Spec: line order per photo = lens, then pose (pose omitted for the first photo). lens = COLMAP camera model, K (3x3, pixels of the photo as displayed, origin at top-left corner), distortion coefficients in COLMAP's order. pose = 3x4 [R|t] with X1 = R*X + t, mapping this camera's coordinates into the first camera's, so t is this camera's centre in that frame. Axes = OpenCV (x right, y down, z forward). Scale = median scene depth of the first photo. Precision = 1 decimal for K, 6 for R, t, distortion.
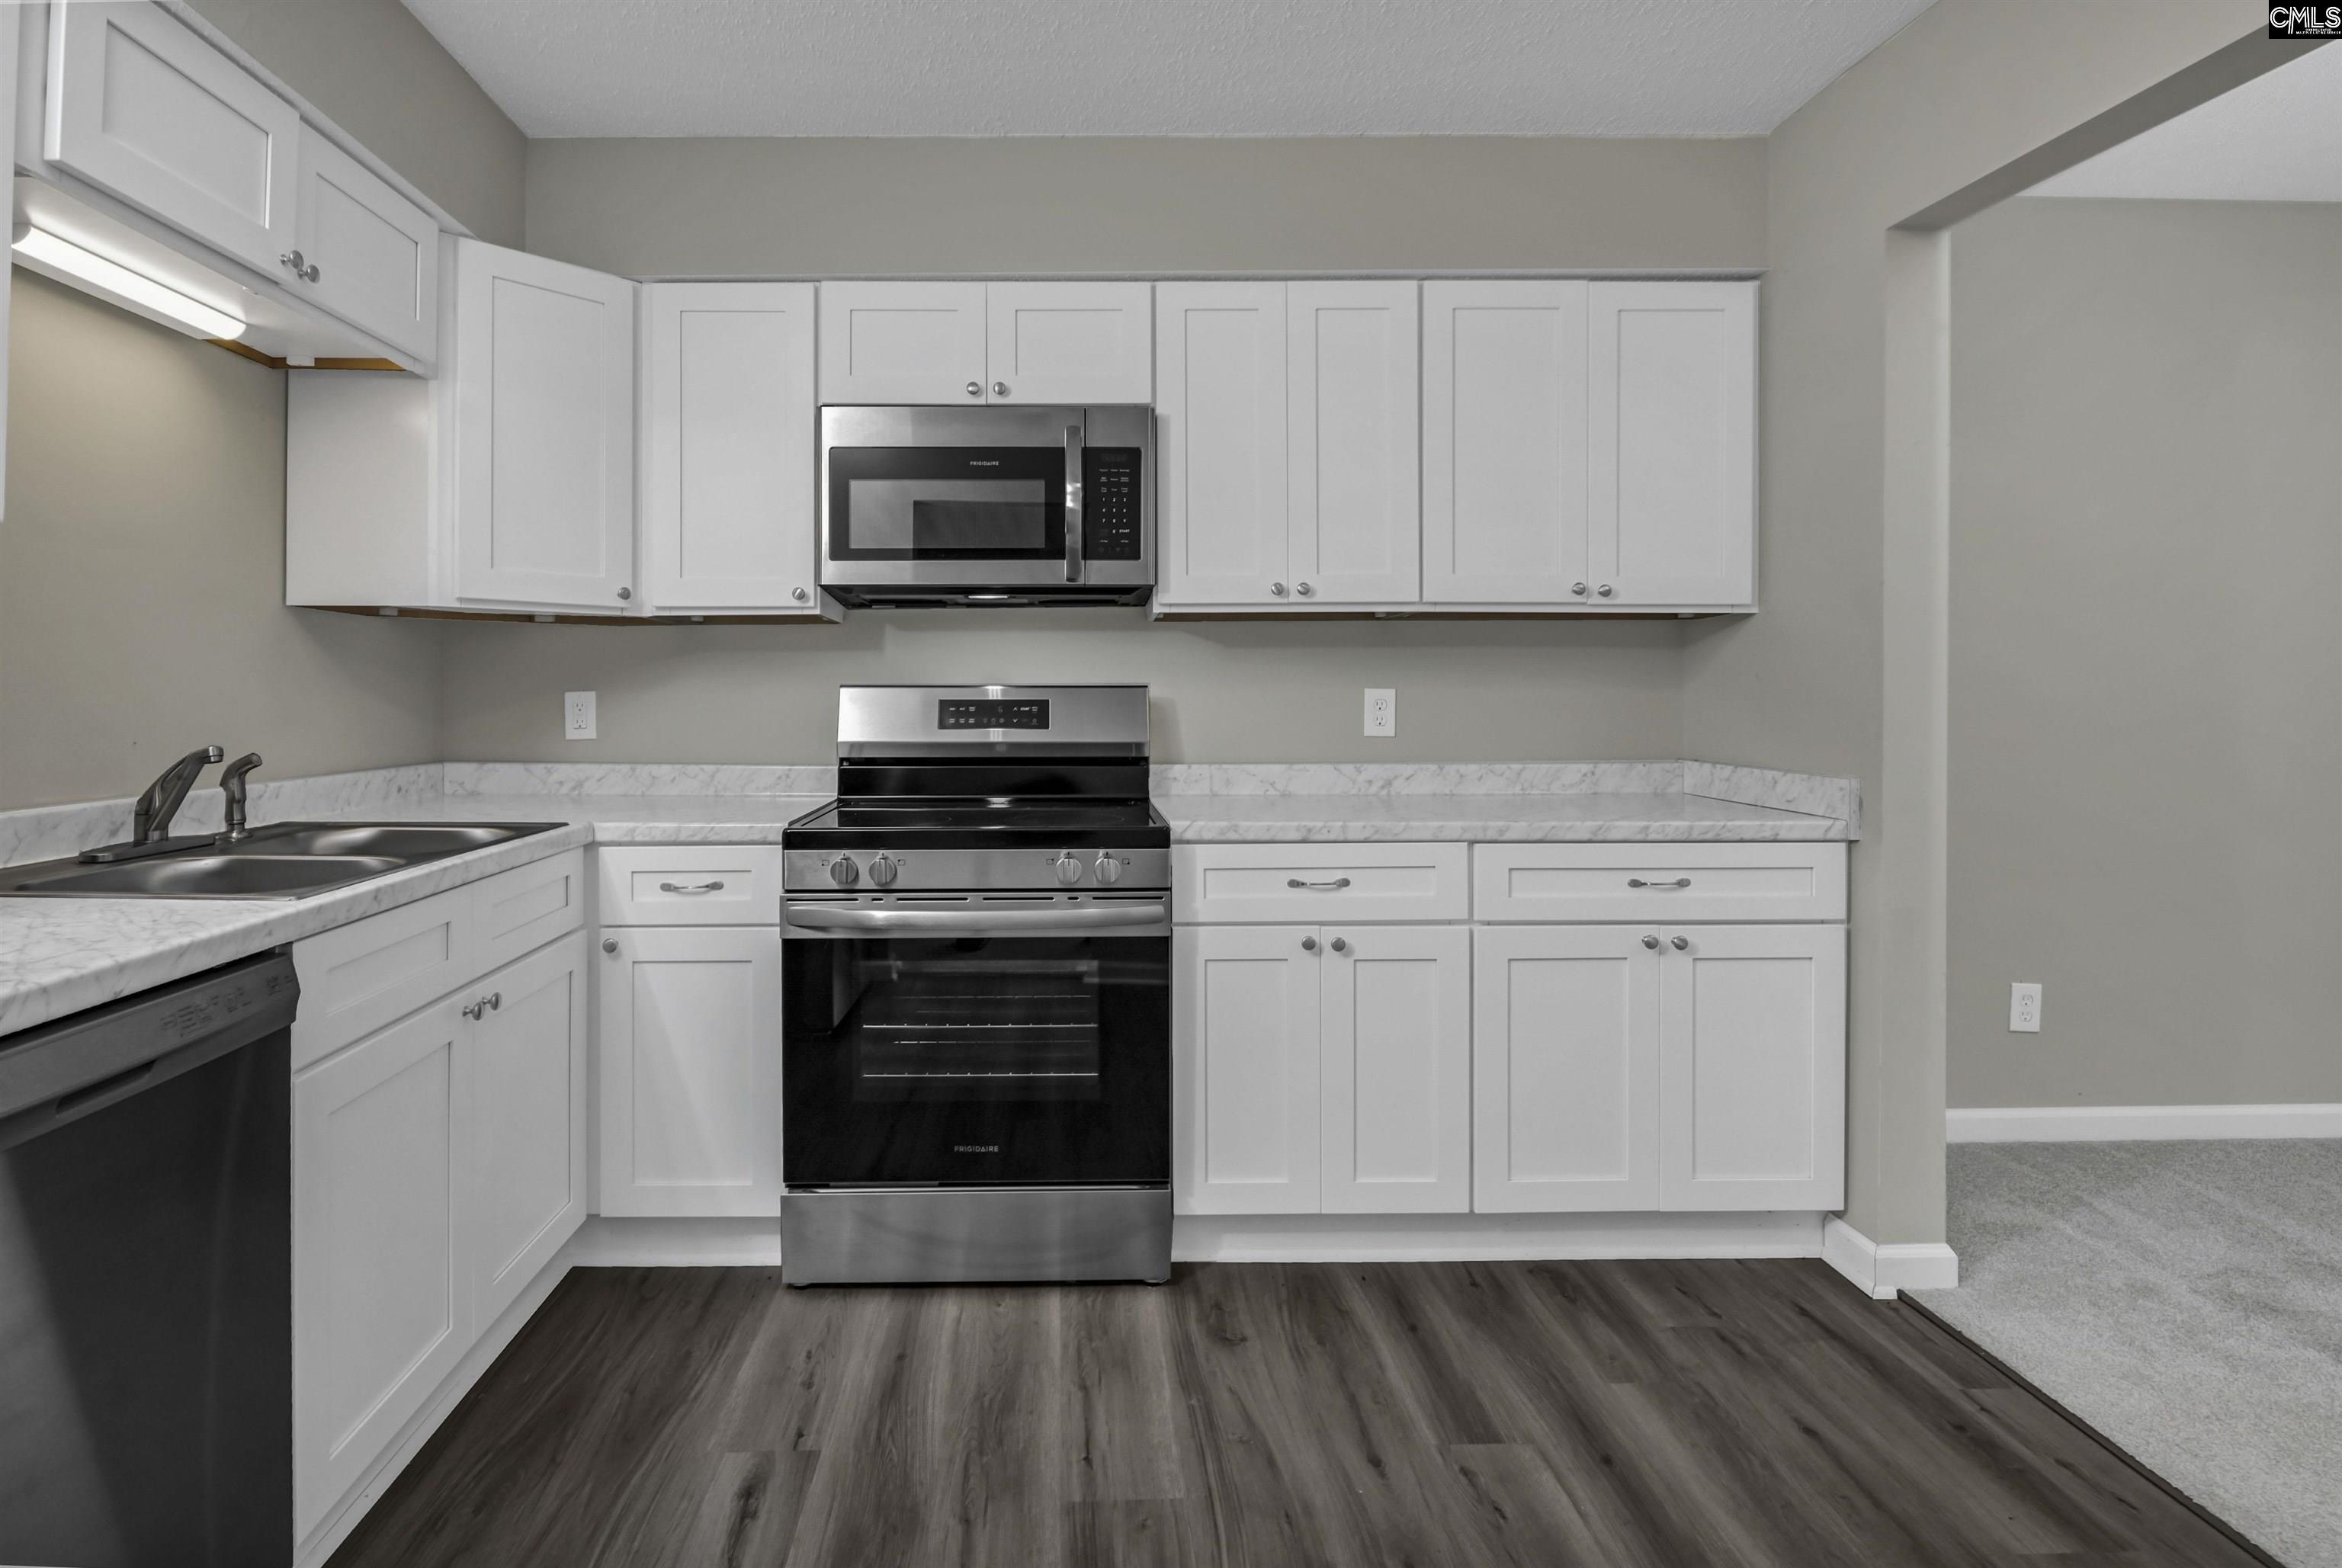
lens RADIAL K [[1204.7, 0, 1054.6], [0, 1204.7, 699.1], [0, 0, 1]] dist [0.002948, 0.000574]
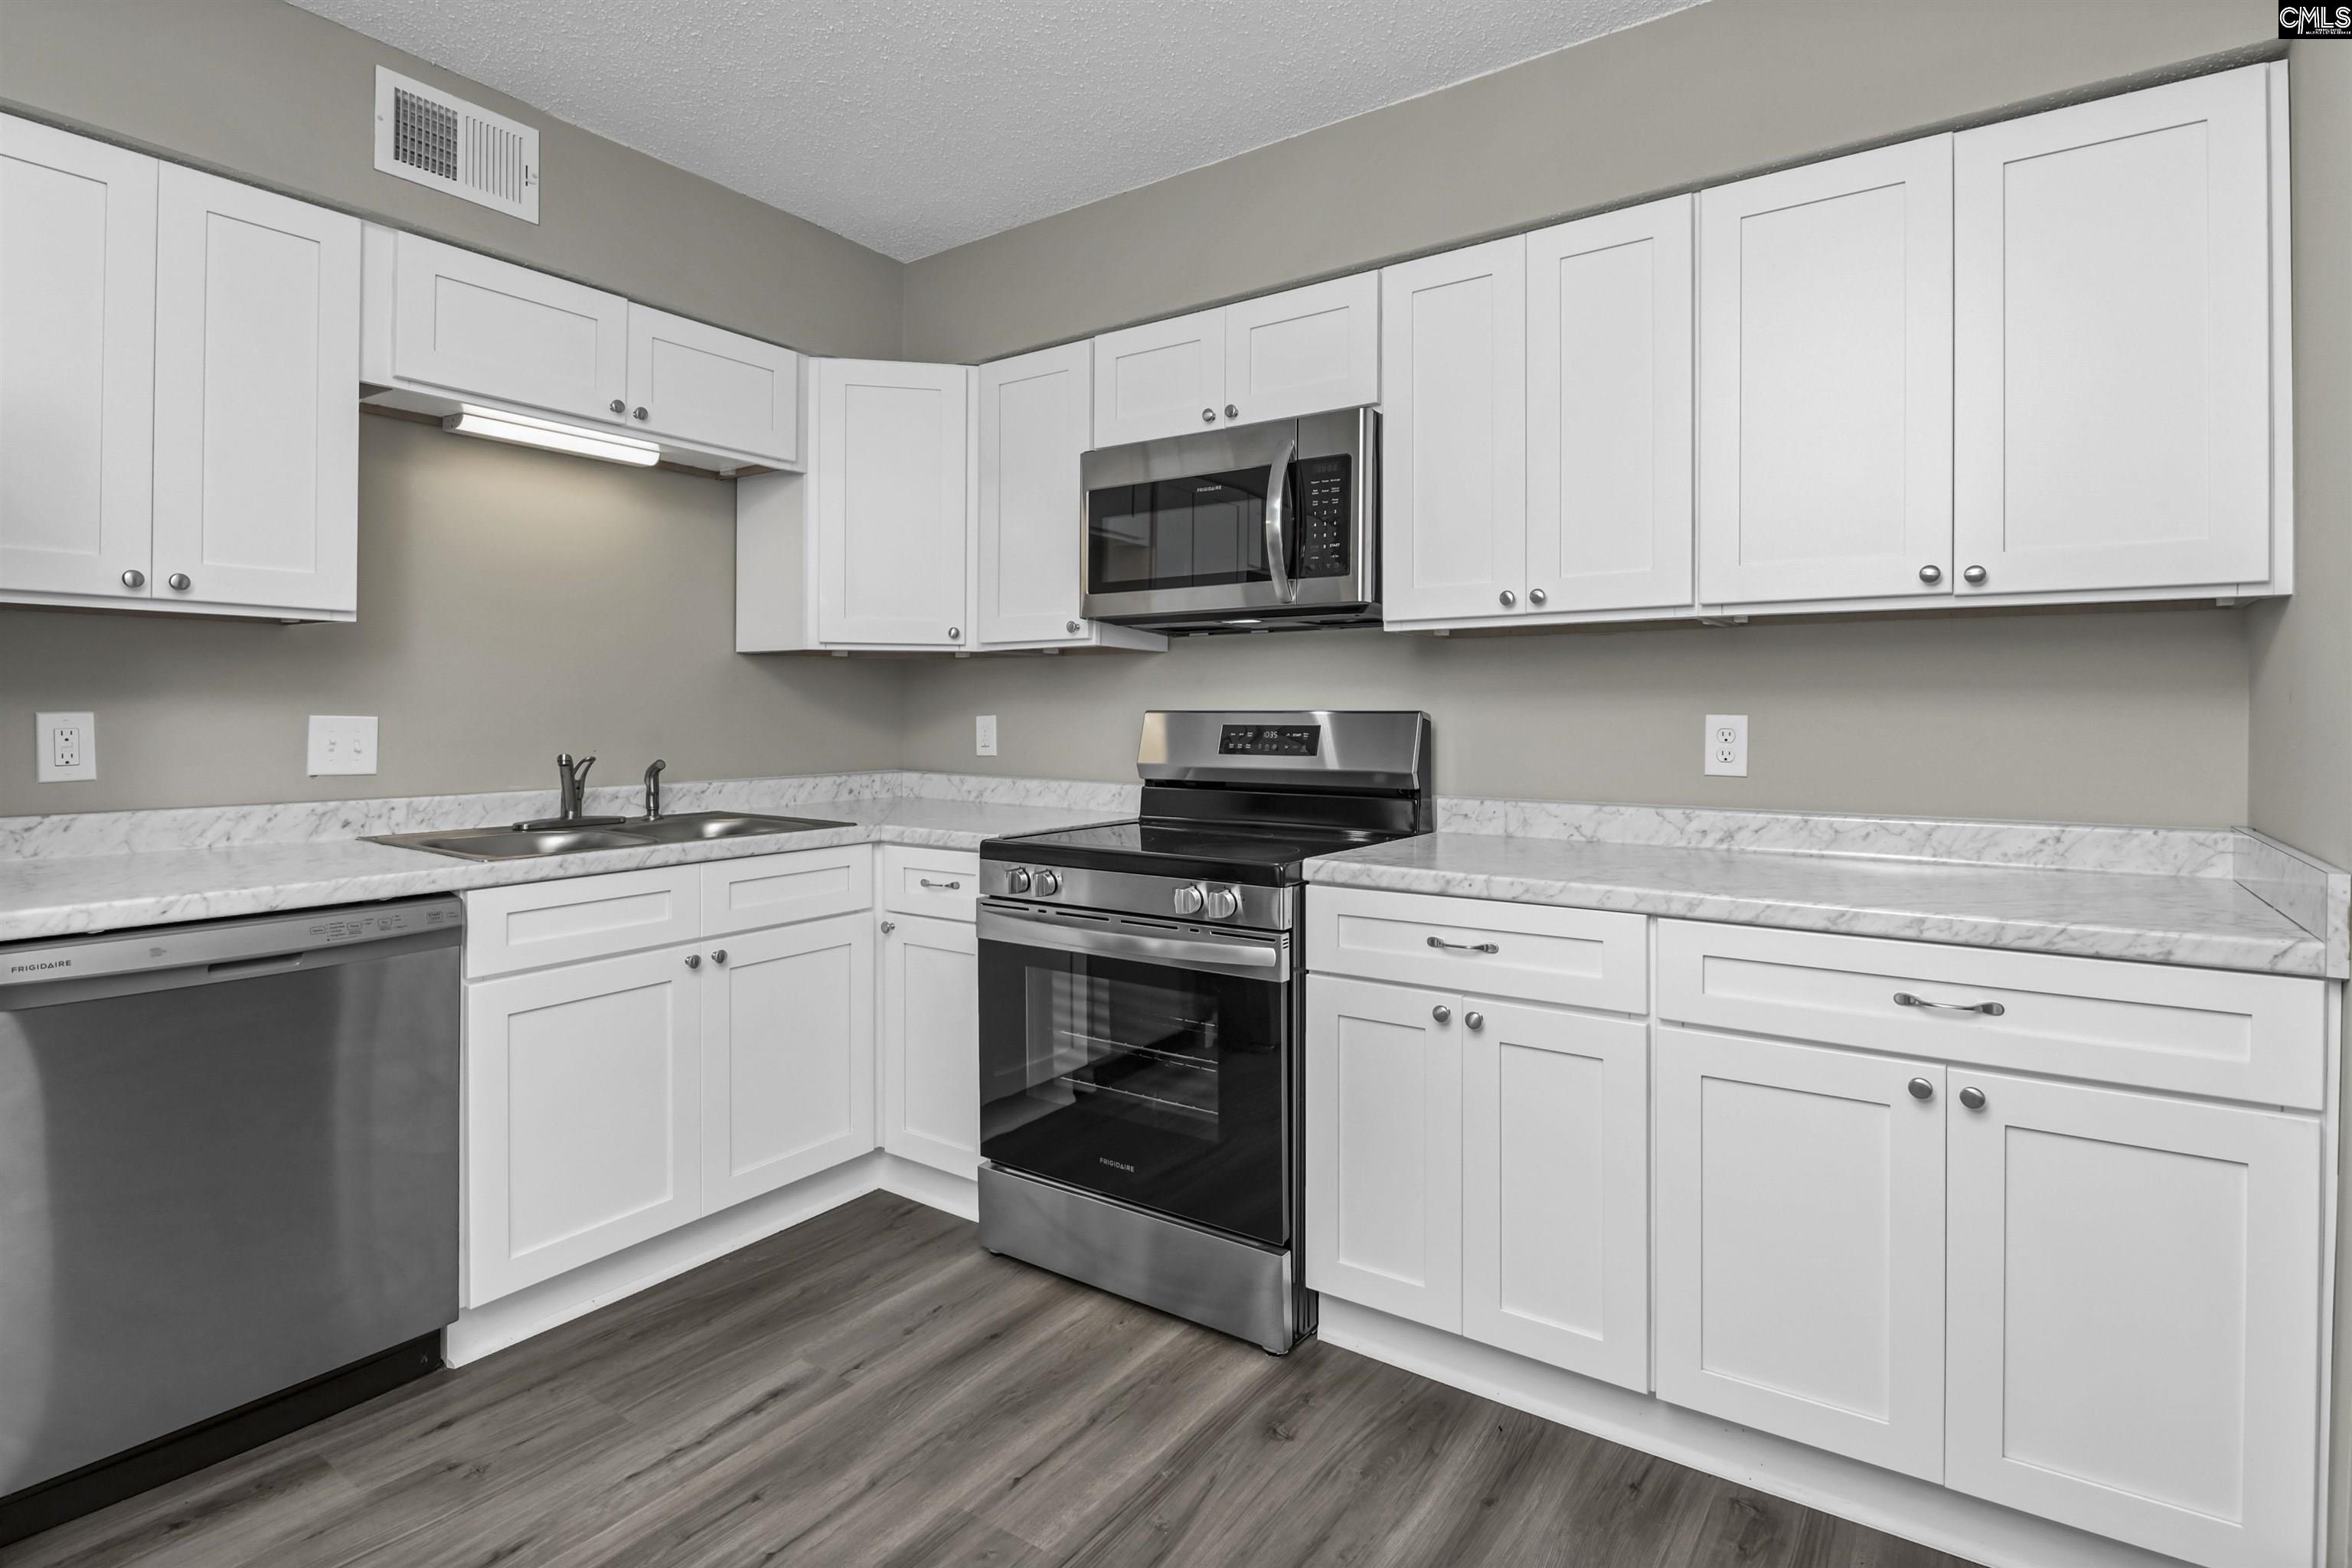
lens RADIAL K [[1172.4, 0, 1173.1], [0, 1172.4, 718.2], [0, 0, 1]] dist [-0.000866, -0.000517]
pose [[0.813084, 0.004495, -0.582129, 0.532505], [-0.004936, 0.999987, 0.000827, -0.006785], [0.582125, 0.002201, 0.813096, 0.210434]]
